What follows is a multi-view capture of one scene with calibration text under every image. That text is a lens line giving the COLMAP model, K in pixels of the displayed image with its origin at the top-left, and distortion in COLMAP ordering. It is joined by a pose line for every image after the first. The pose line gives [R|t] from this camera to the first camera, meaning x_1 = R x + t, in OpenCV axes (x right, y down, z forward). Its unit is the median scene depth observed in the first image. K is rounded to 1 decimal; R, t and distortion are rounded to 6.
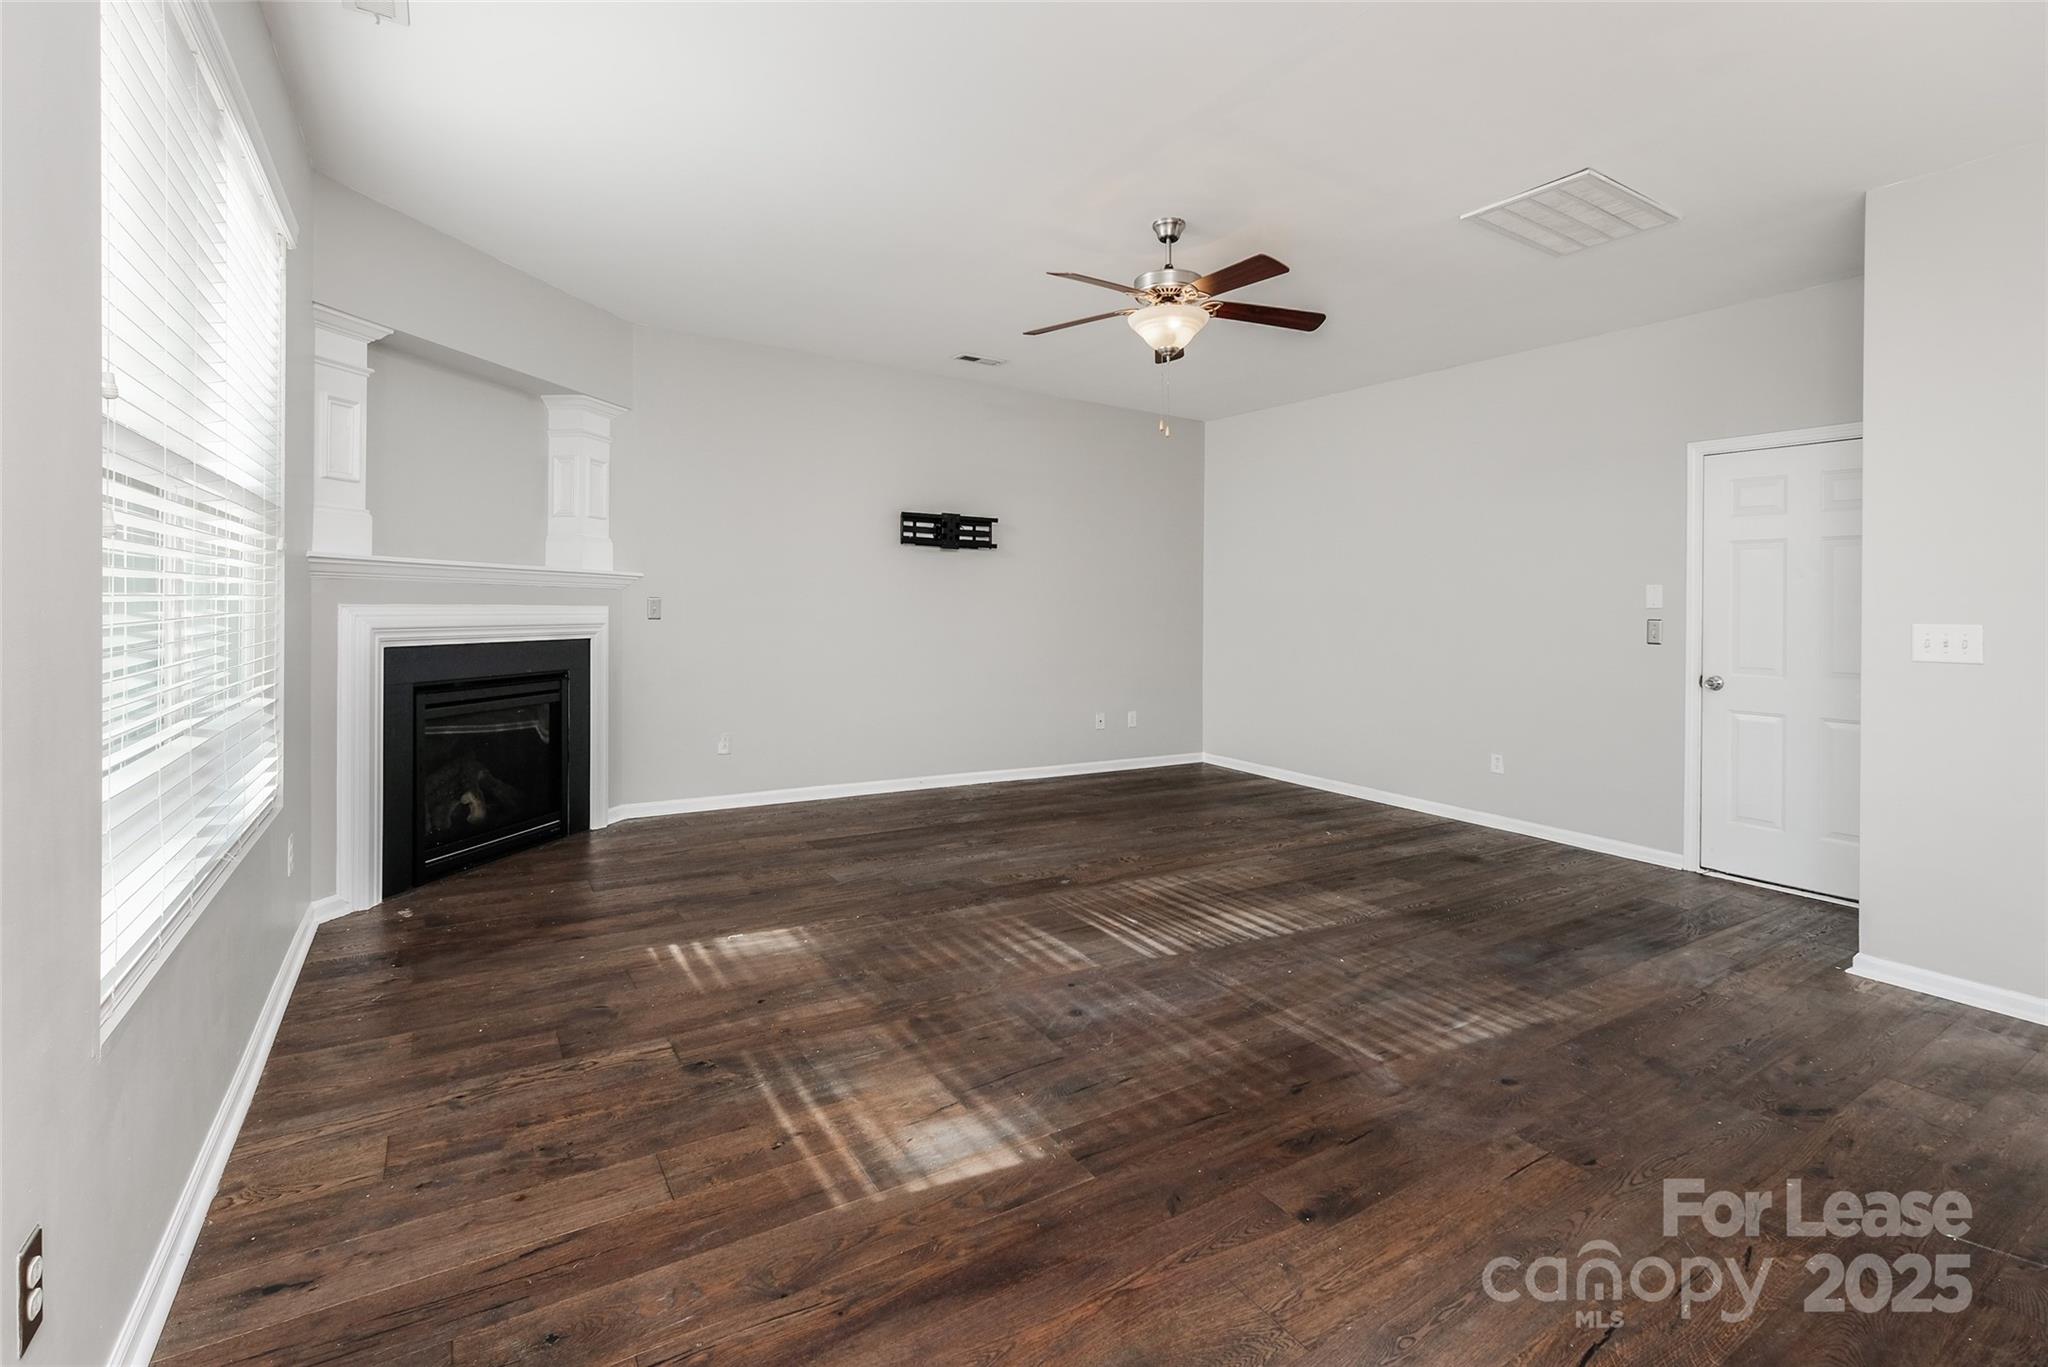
lens RADIAL K [[914.9, 0, 1017.9], [0, 914.9, 605.2], [0, 0, 1]] dist [-0.005099, -0.000066]
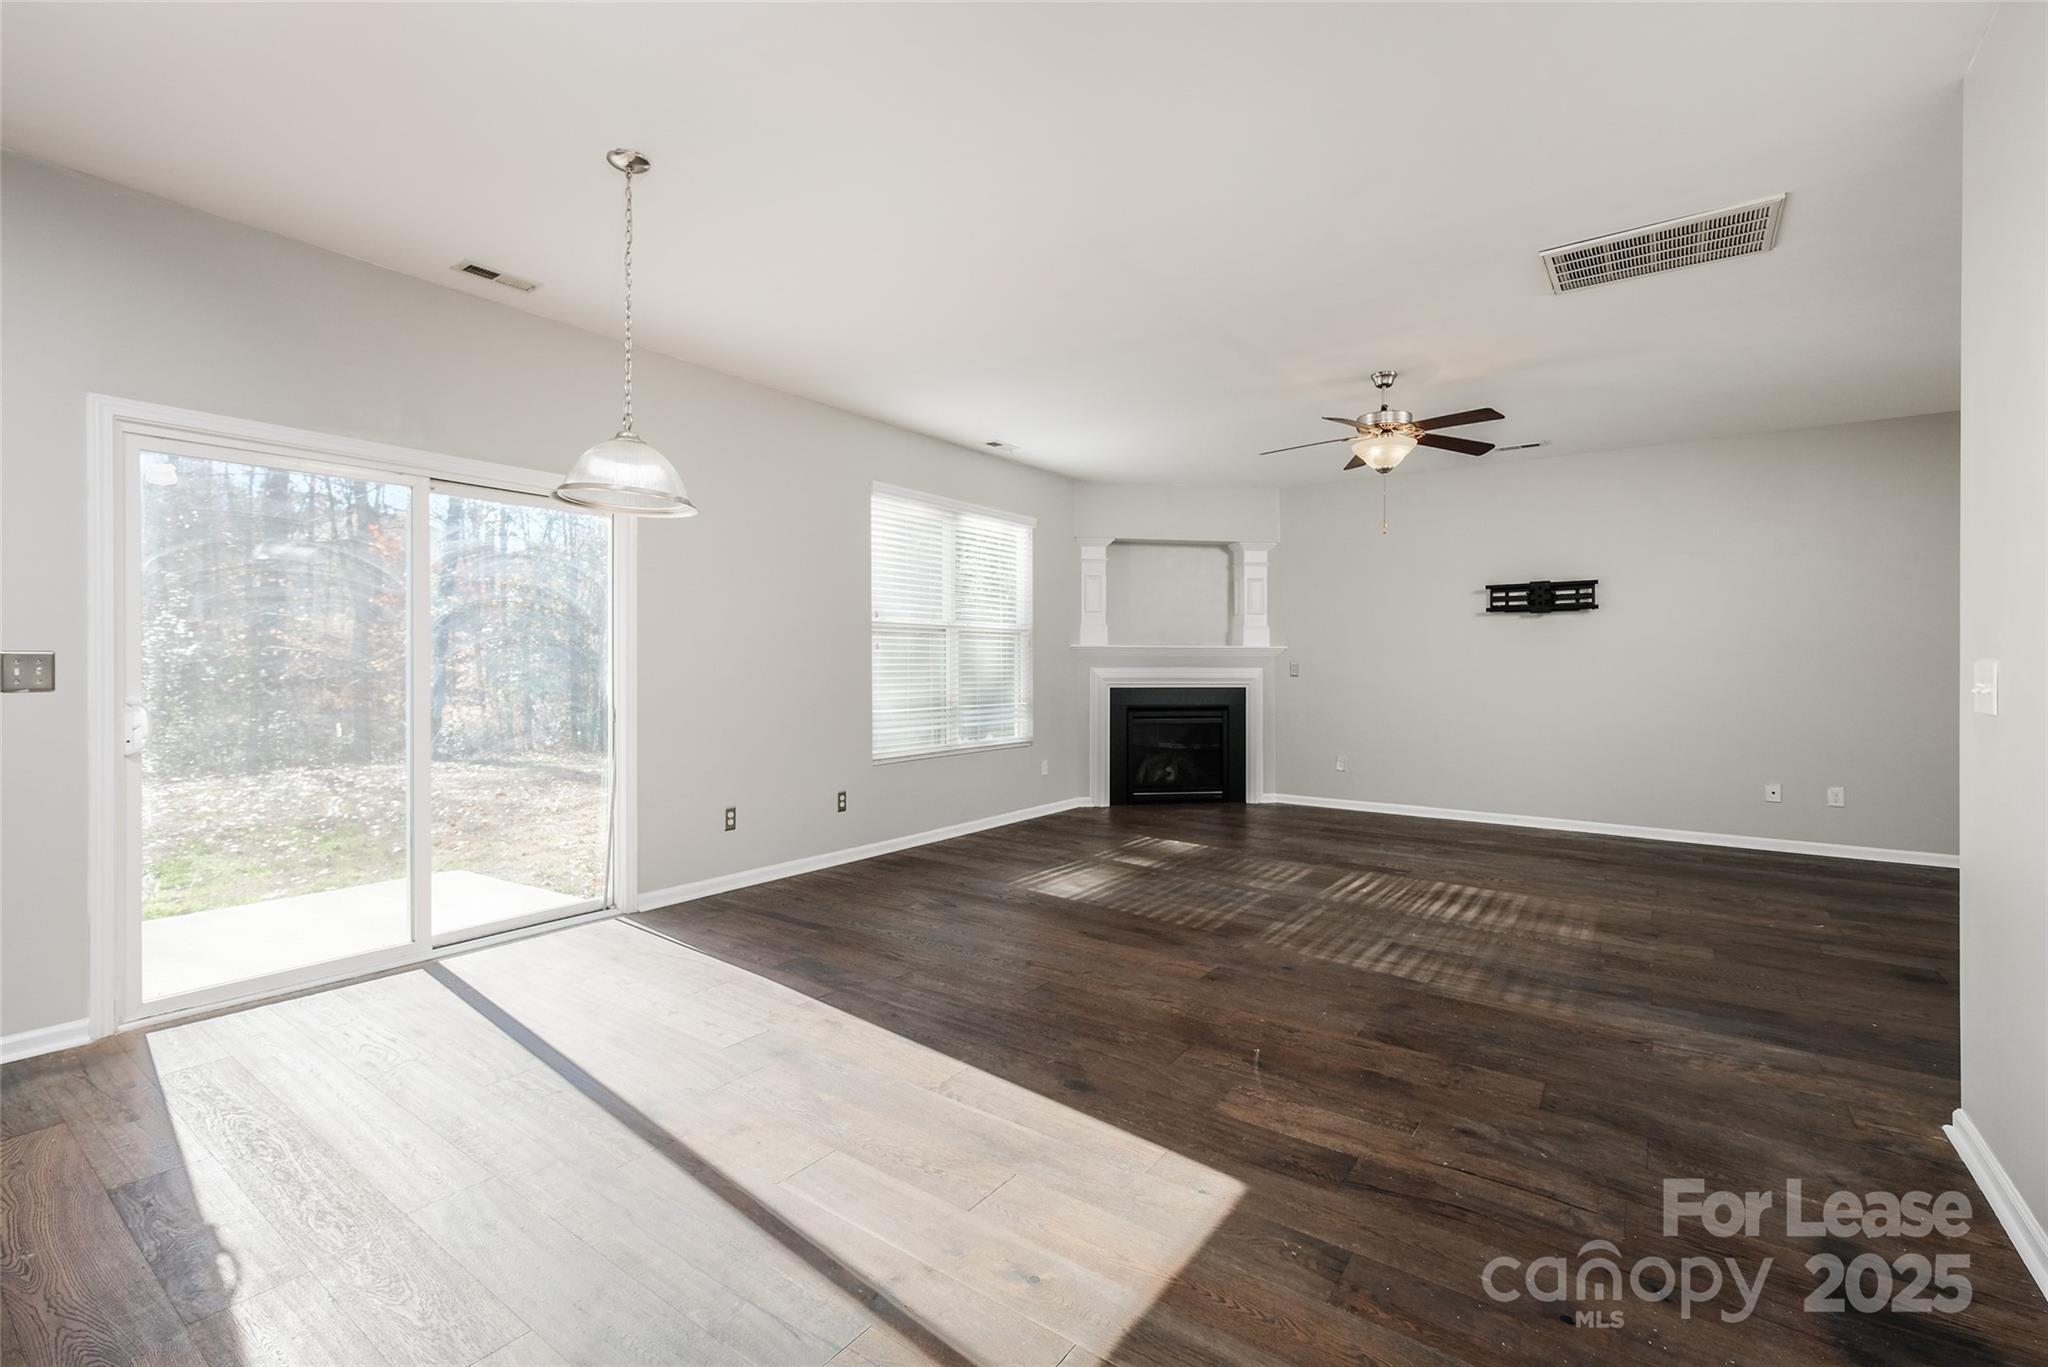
lens RADIAL K [[914.9, 0, 1035.8], [0, 914.9, 686.5], [0, 0, 1]] dist [-0.005099, -0.000066]
pose [[0.370160, 0.002019, -0.928966, 1.192825], [0.005158, 0.999978, 0.004229, 0.031924], [0.928954, -0.006357, 0.370141, 0.035698]]
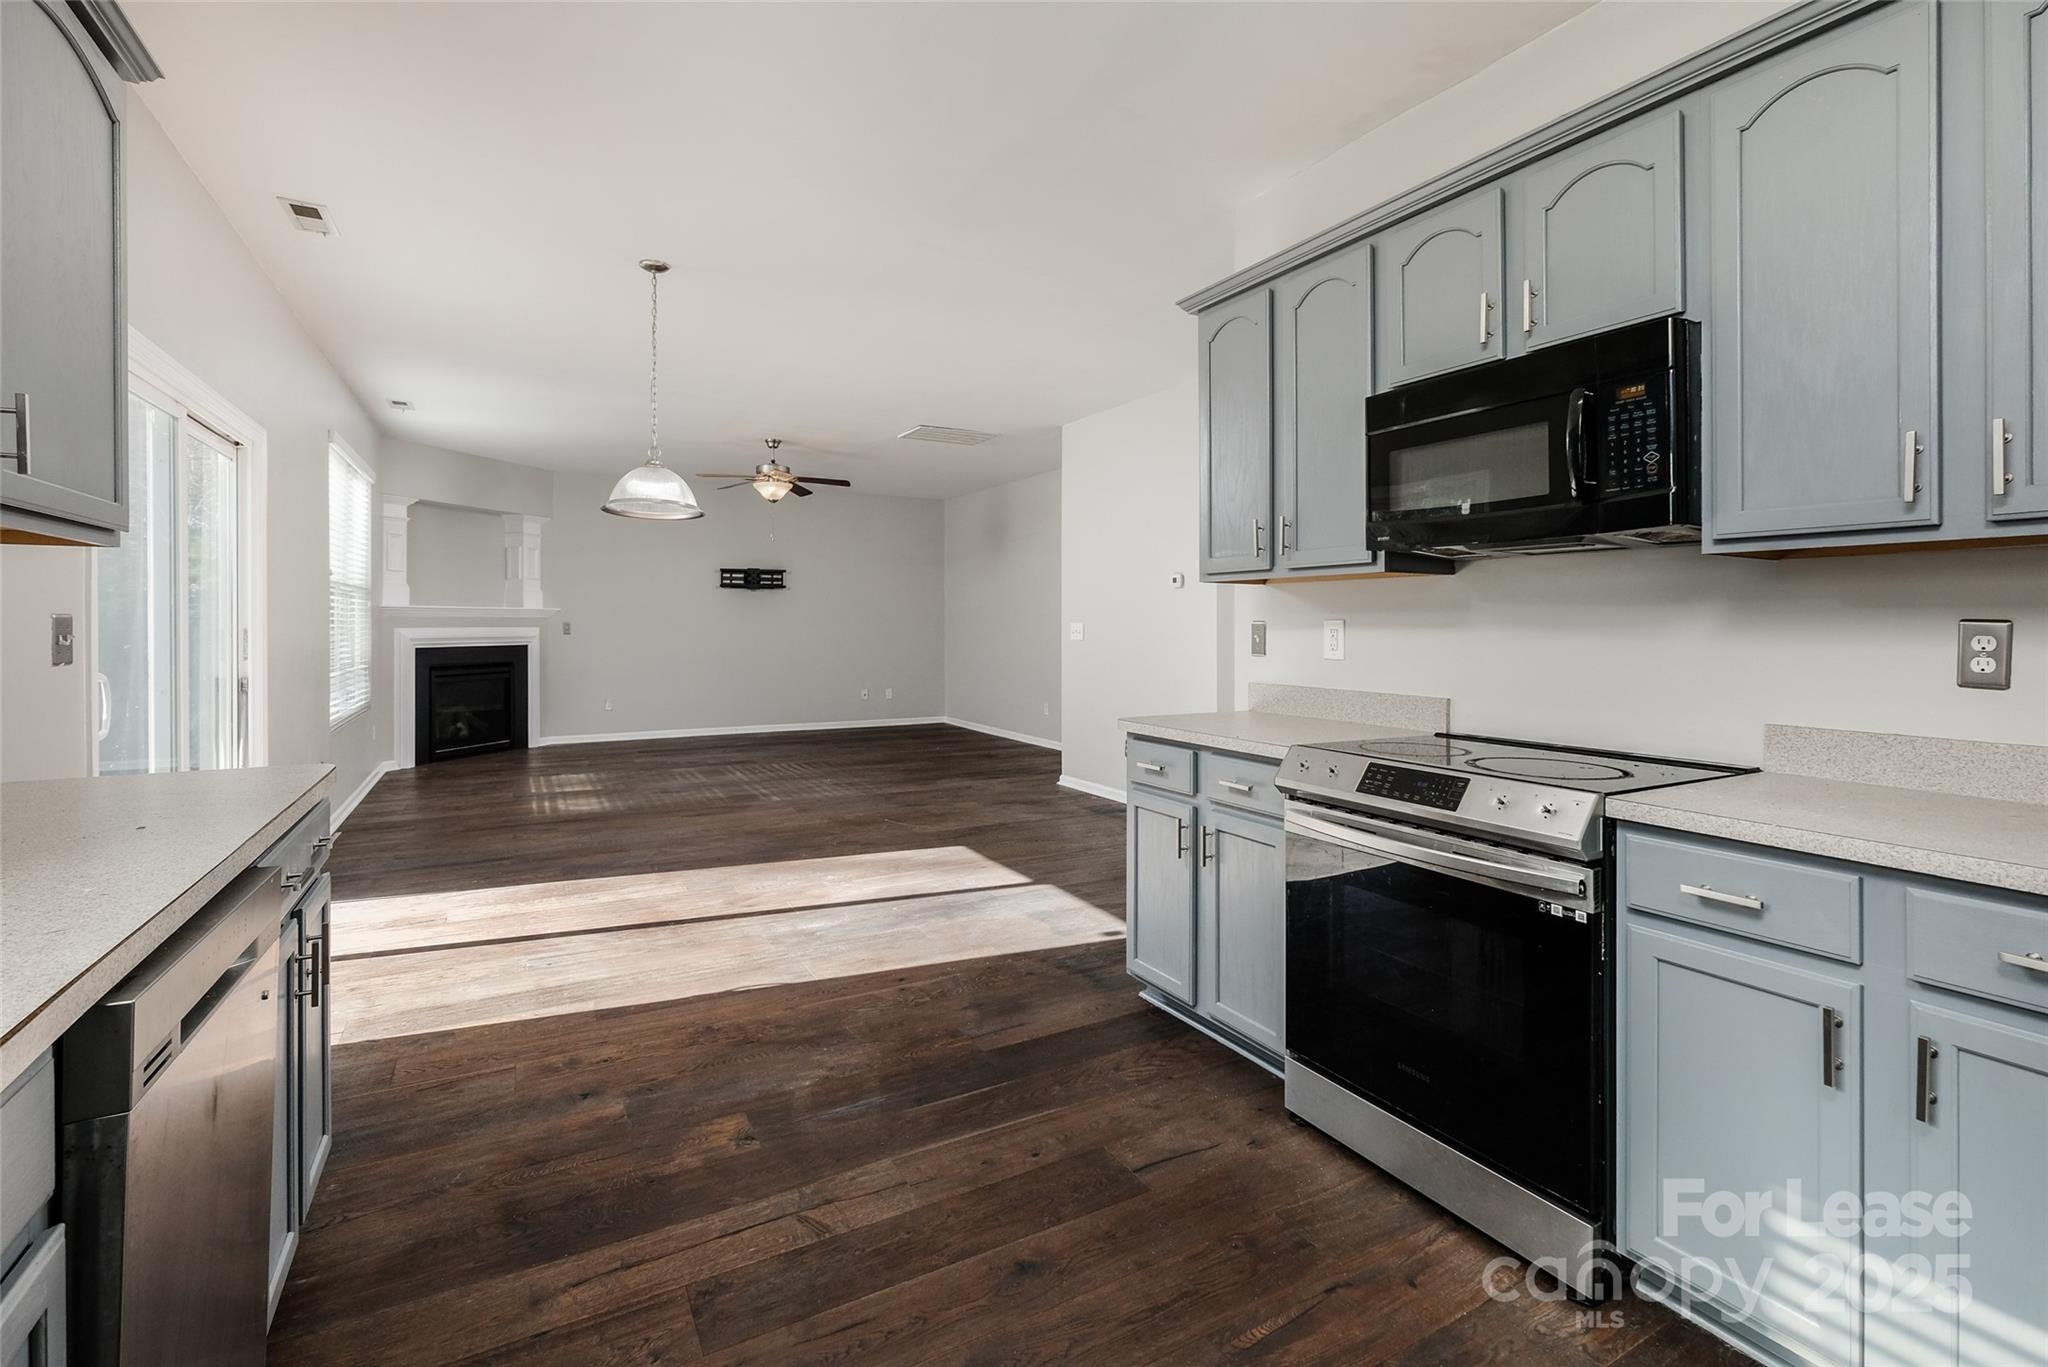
lens RADIAL K [[914.9, 0, 1024.2], [0, 914.9, 607.9], [0, 0, 1]] dist [-0.005099, -0.000066]
pose [[0.998704, -0.020656, -0.046516, 0.809599], [0.019881, 0.999657, -0.017070, 0.016081], [0.046853, 0.016123, 0.998772, -1.043586]]
